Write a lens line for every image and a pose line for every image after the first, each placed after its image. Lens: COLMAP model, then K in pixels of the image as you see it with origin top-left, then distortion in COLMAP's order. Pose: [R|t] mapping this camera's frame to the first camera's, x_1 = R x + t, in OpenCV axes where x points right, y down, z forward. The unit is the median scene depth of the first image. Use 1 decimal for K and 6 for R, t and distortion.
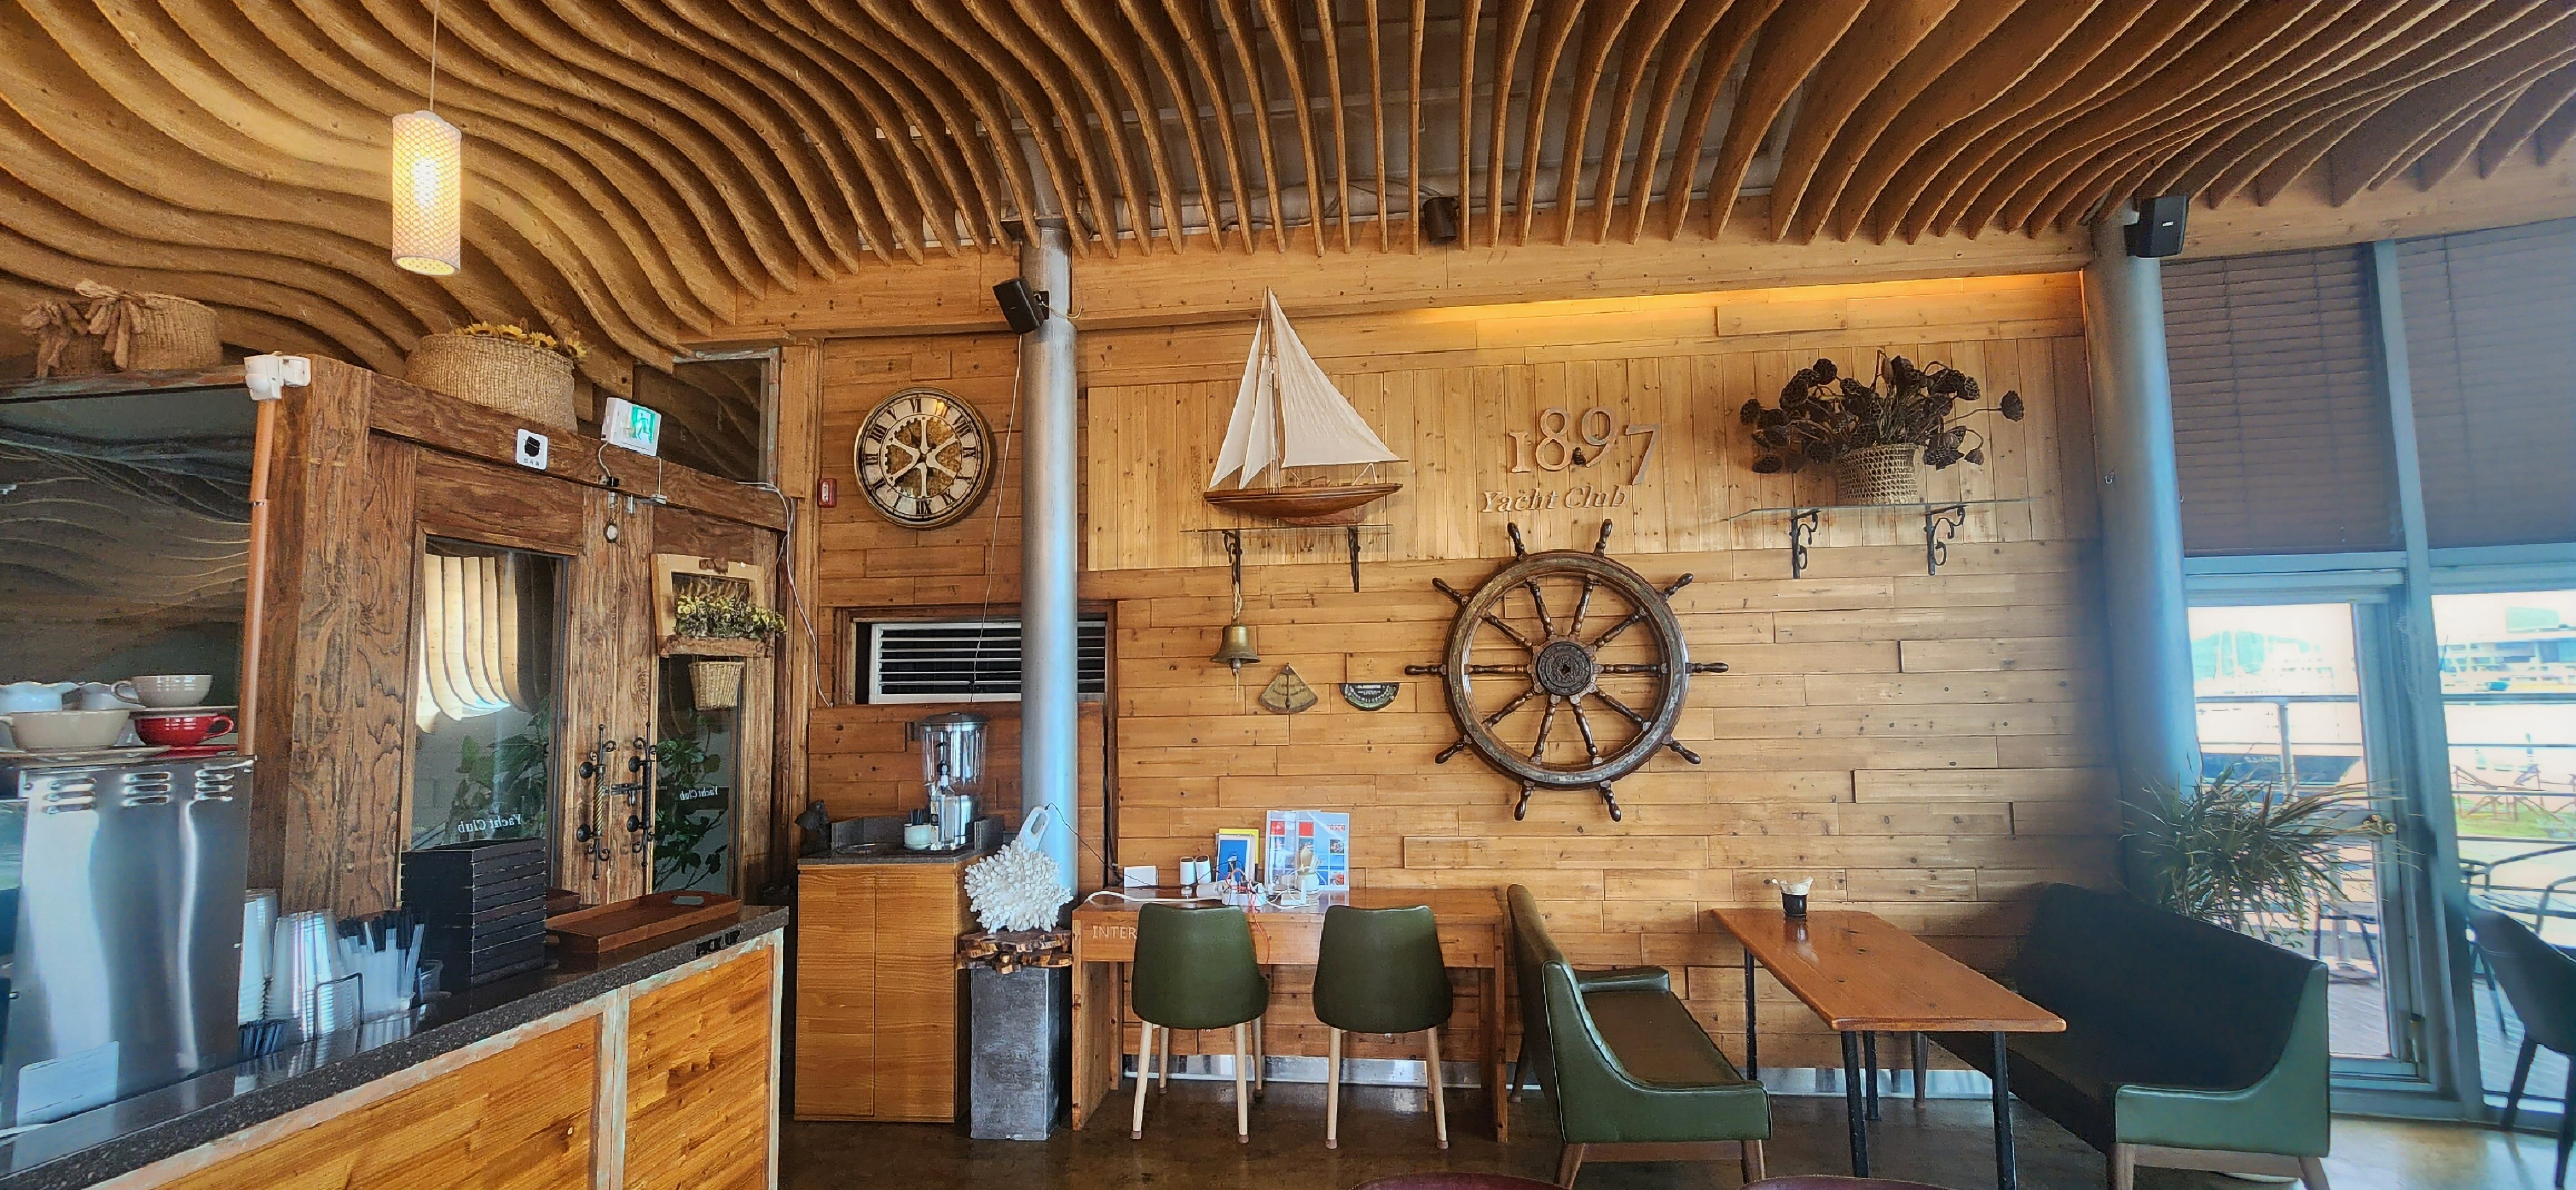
lens RADIAL K [[1054.9, 0, 1291.6], [0, 1054.9, 608.0], [0, 0, 1]] dist [-0.004107, 0.000639]
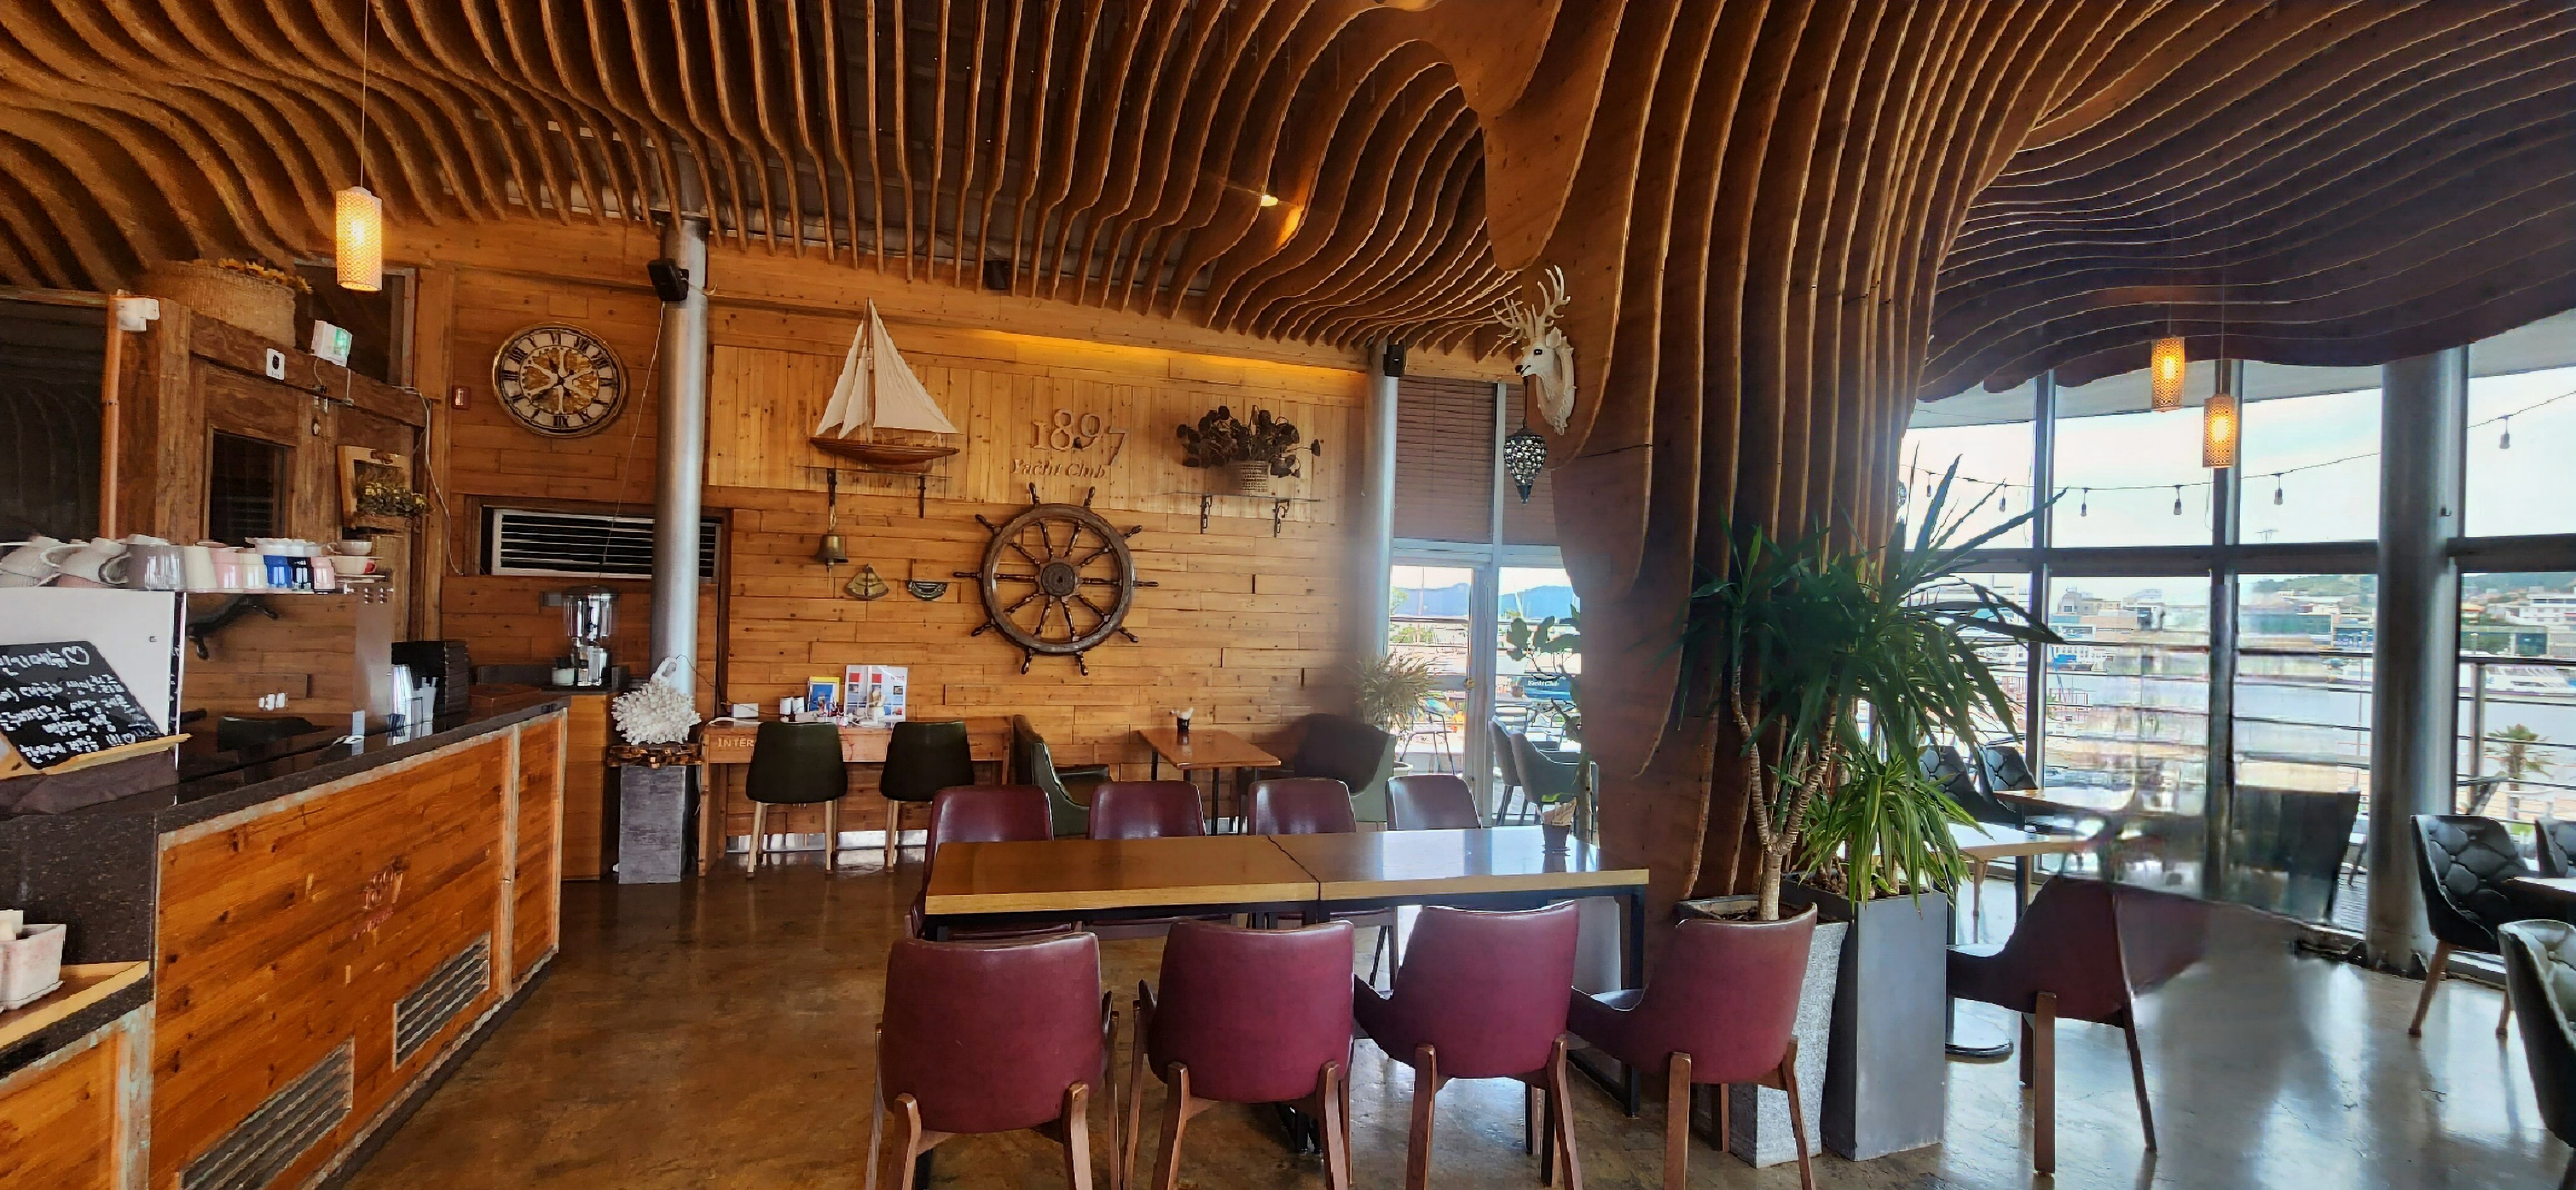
lens RADIAL K [[1054.9, 0, 1291.6], [0, 1054.9, 608.0], [0, 0, 1]] dist [-0.004107, 0.000639]
pose [[0.898969, 0.046763, 0.435510, -0.109950], [-0.083442, 0.994360, 0.065471, -0.031129], [-0.429992, -0.095196, 0.897800, -0.551780]]
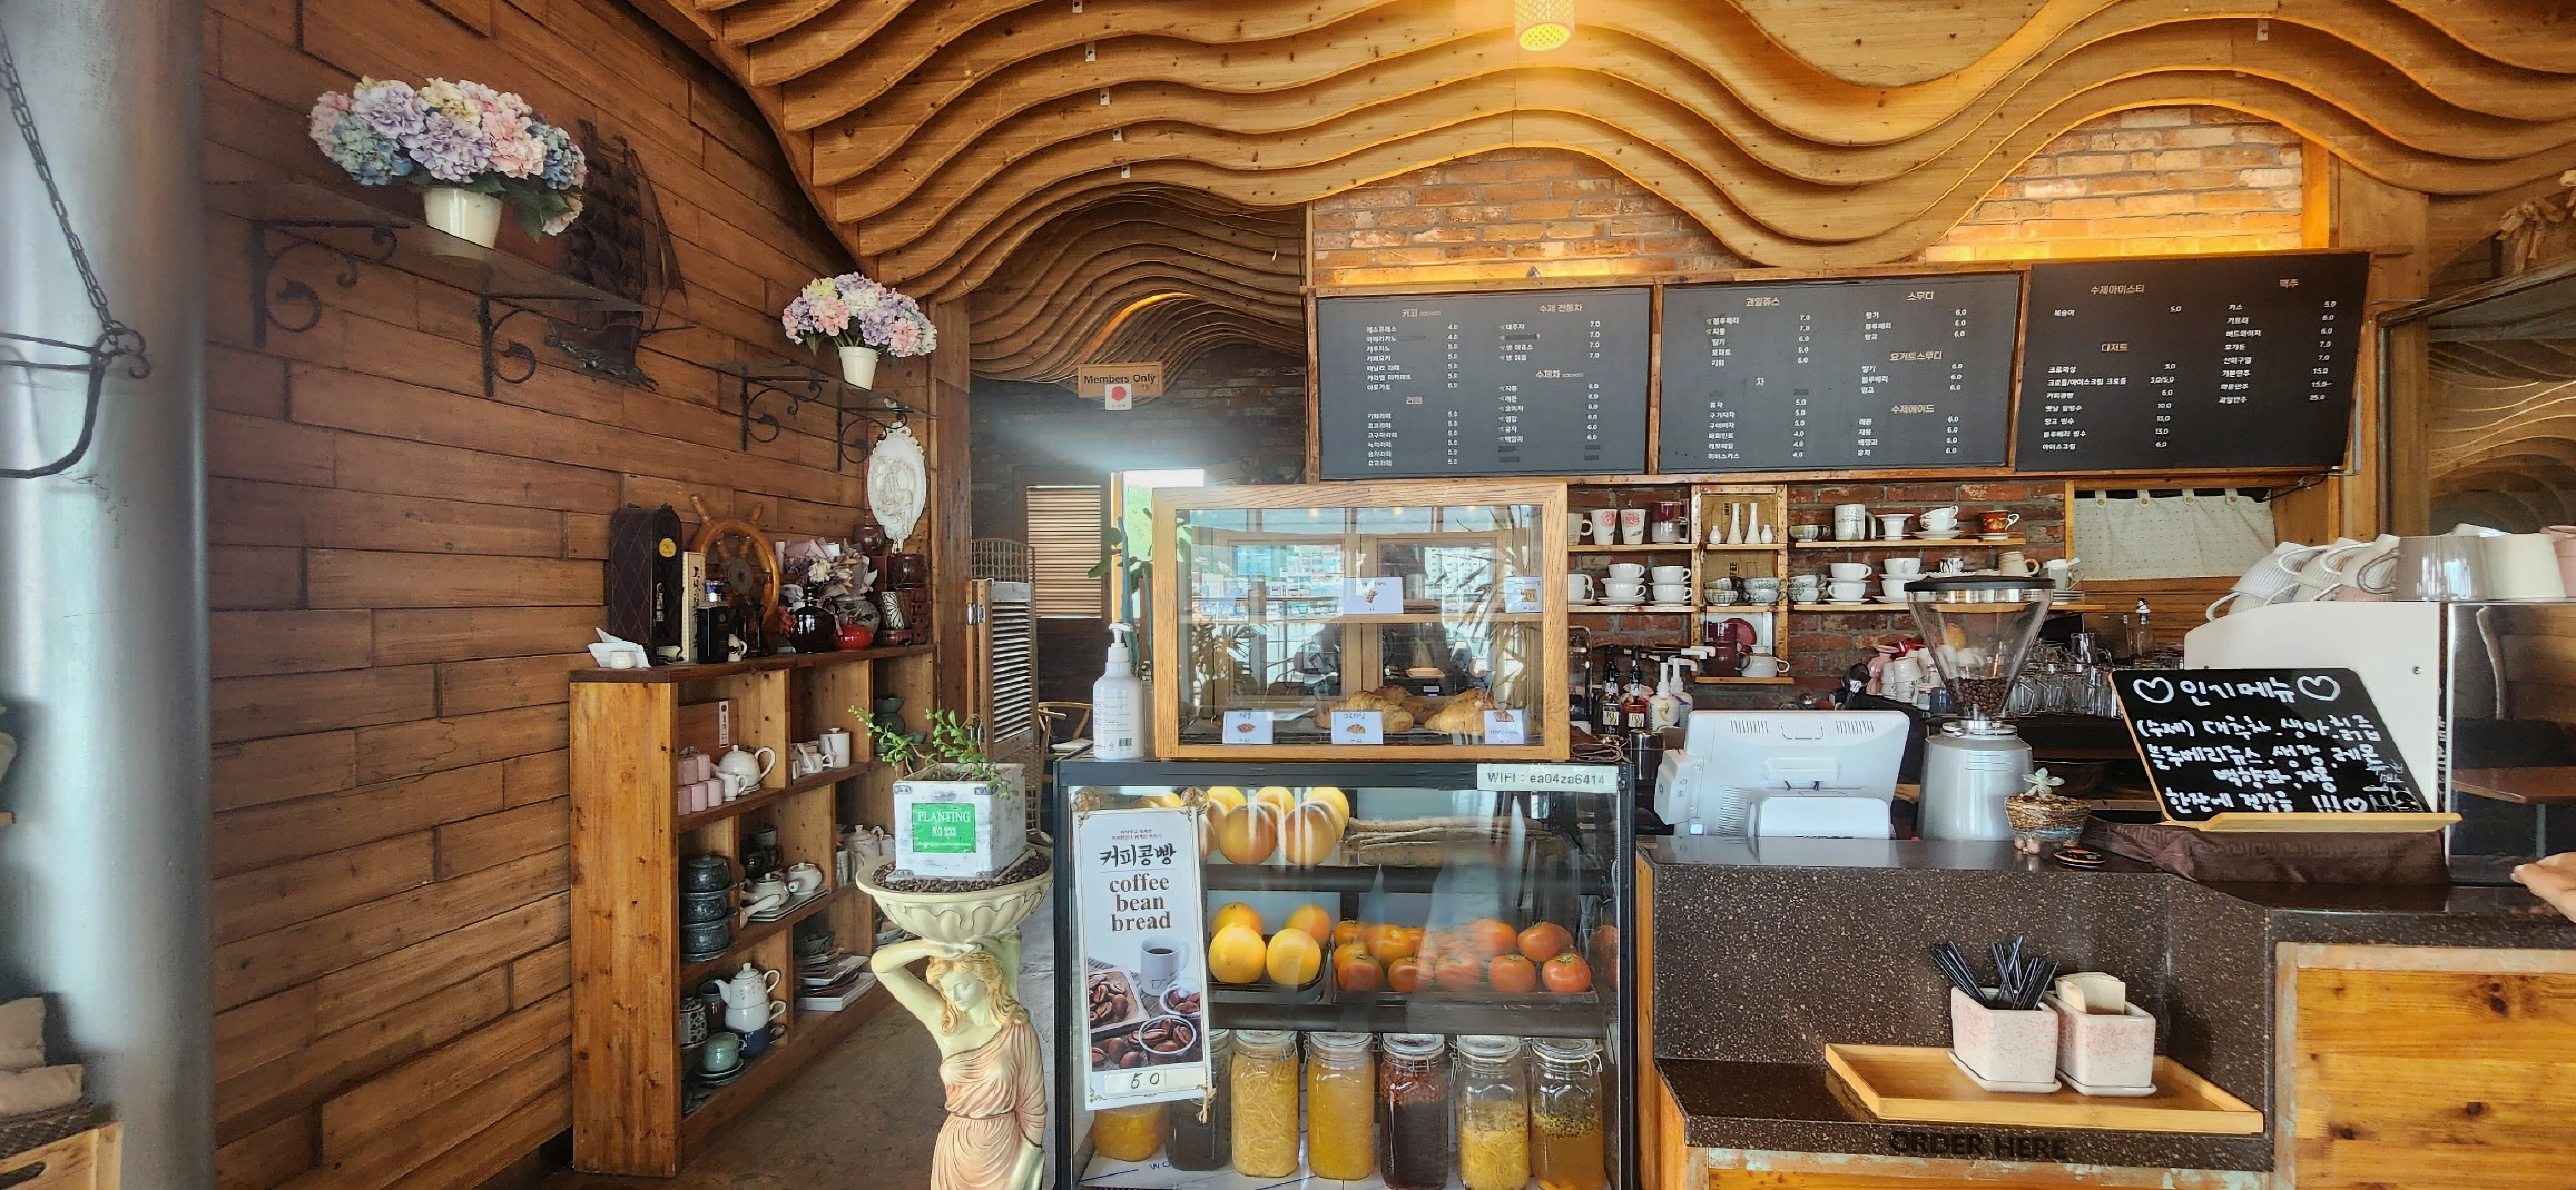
lens RADIAL K [[1054.9, 0, 1291.6], [0, 1054.9, 608.0], [0, 0, 1]] dist [-0.004107, 0.000639]
pose [[0.015235, 0.026534, -0.999532, -0.034093], [0.087564, 0.995772, 0.027769, -0.002031], [0.996042, -0.087946, 0.012847, -0.249670]]
